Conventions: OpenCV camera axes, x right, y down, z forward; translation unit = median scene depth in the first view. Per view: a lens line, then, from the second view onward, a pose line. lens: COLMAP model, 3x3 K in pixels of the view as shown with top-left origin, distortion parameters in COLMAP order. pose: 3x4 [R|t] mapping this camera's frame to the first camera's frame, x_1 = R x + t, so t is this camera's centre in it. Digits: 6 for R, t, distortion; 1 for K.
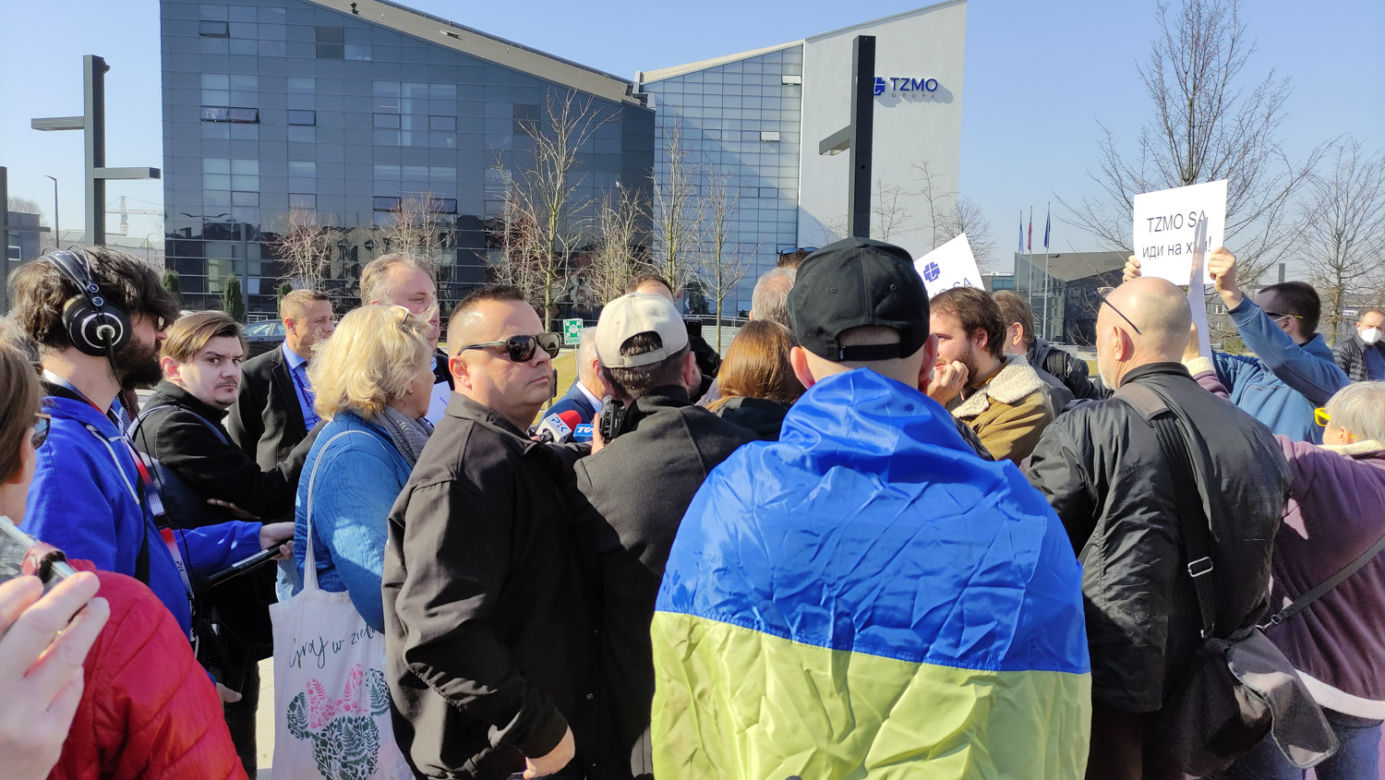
lens RADIAL K [[1016.0, 0, 691.3], [0, 1016.0, 392.6], [0, 0, 1]] dist [0.074449, -0.060193]
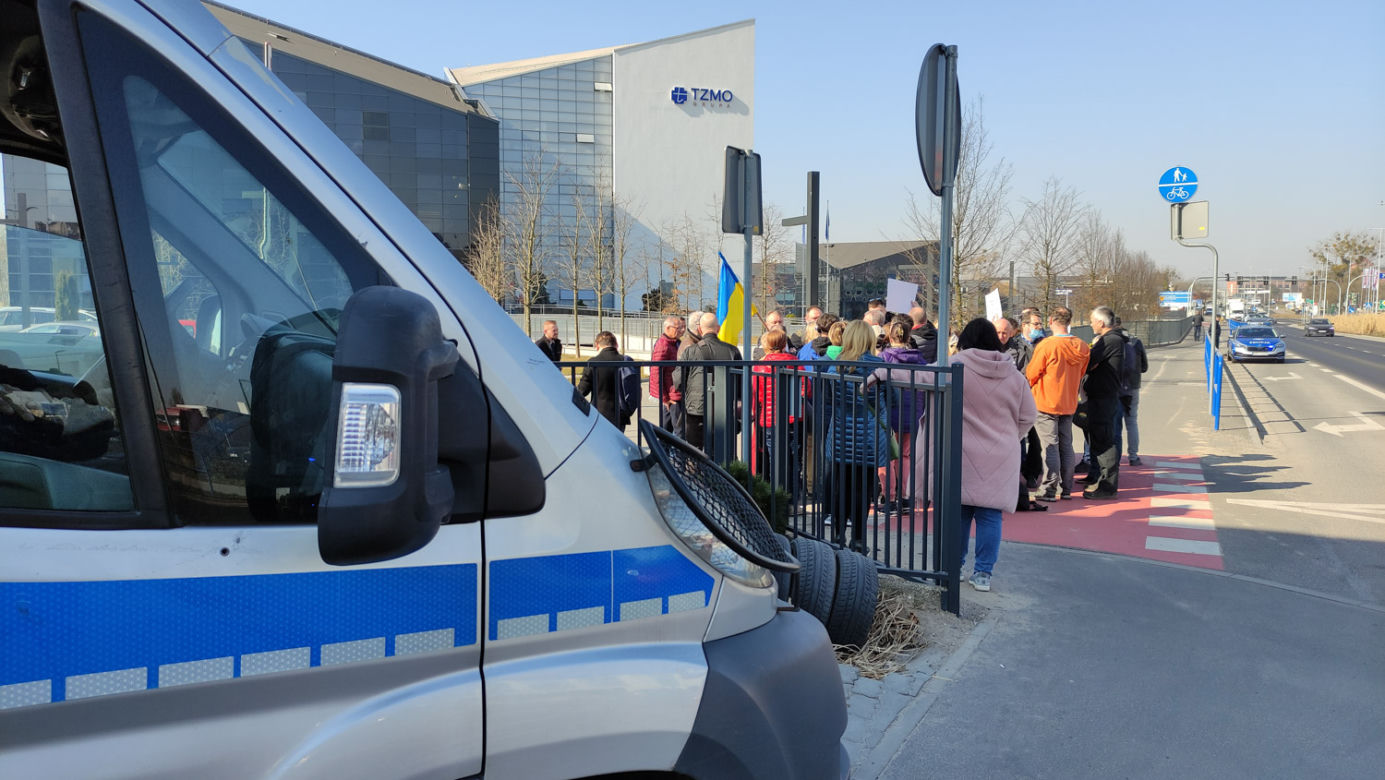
lens RADIAL K [[1010.1, 0, 692.5], [0, 1010.1, 390.0], [0, 0, 1]] dist [0.058420, 0.000969]
pose [[0.977414, -0.034847, 0.208442, -0.068521], [0.032275, 0.999355, 0.015728, 0.004743], [-0.208856, -0.008645, 0.977908, -0.122115]]
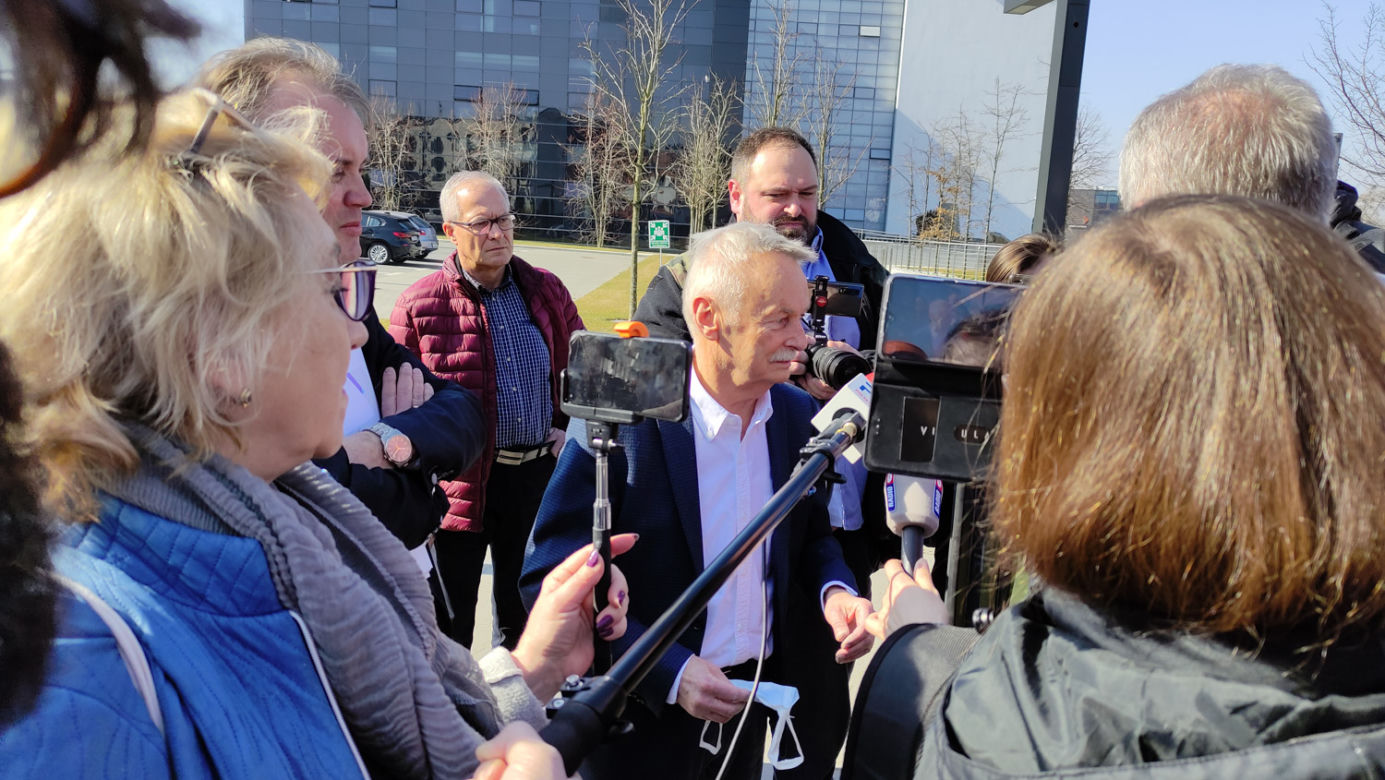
lens RADIAL K [[1021.1, 0, 692.5], [0, 1021.1, 390.0], [0, 0, 1]] dist [0.054888, -0.034369]
pose [[0.996536, 0.046092, -0.069215, -0.006801], [-0.039814, 0.995191, 0.089493, -0.001643], [0.073007, -0.086427, 0.993580, 0.030332]]
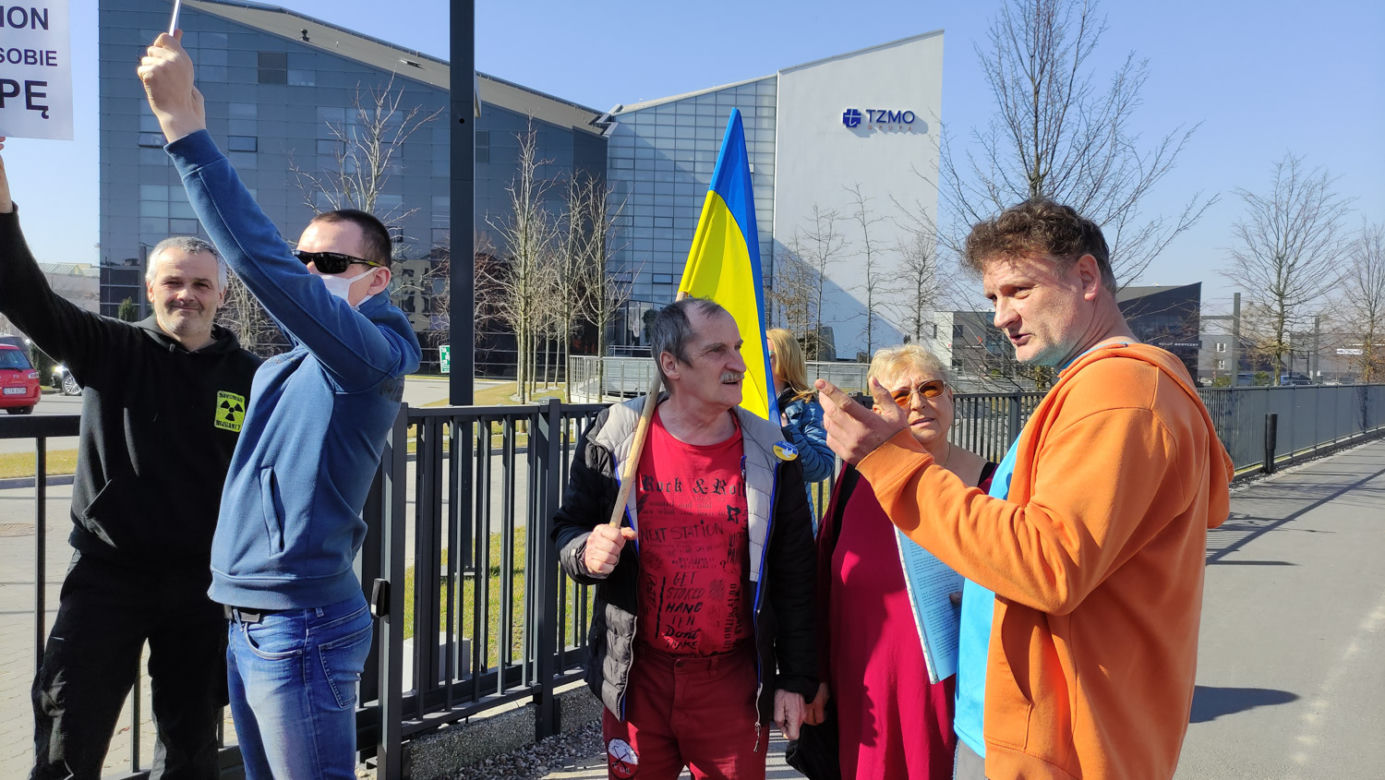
lens RADIAL K [[1020.9, 0, 680.4], [0, 1020.9, 384.7], [0, 0, 1]] dist [0.065156, -0.053862]
pose [[0.999860, 0.005593, -0.015789, 0.049270], [-0.006278, 0.999026, -0.043686, 0.001265], [0.015529, 0.043779, 0.998921, 0.035462]]
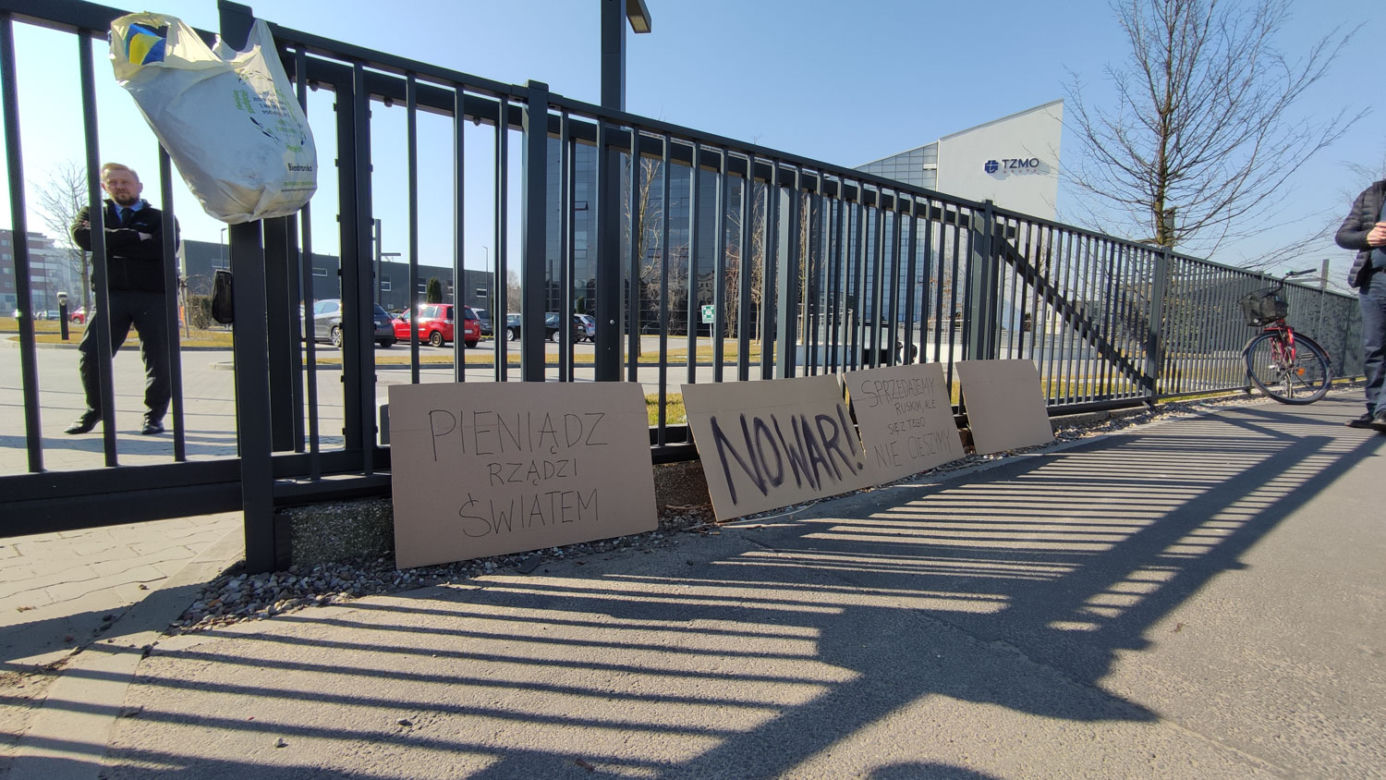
lens RADIAL K [[594.1, 0, 693.0], [0, 594.1, 390.0], [0, 0, 1]] dist [0.000483, 0.000071]
pose [[0.953267, 0.030240, -0.300613, 0.057606], [-0.023275, 0.999372, 0.026726, 0.012725], [0.301232, -0.018481, 0.953372, 0.080506]]
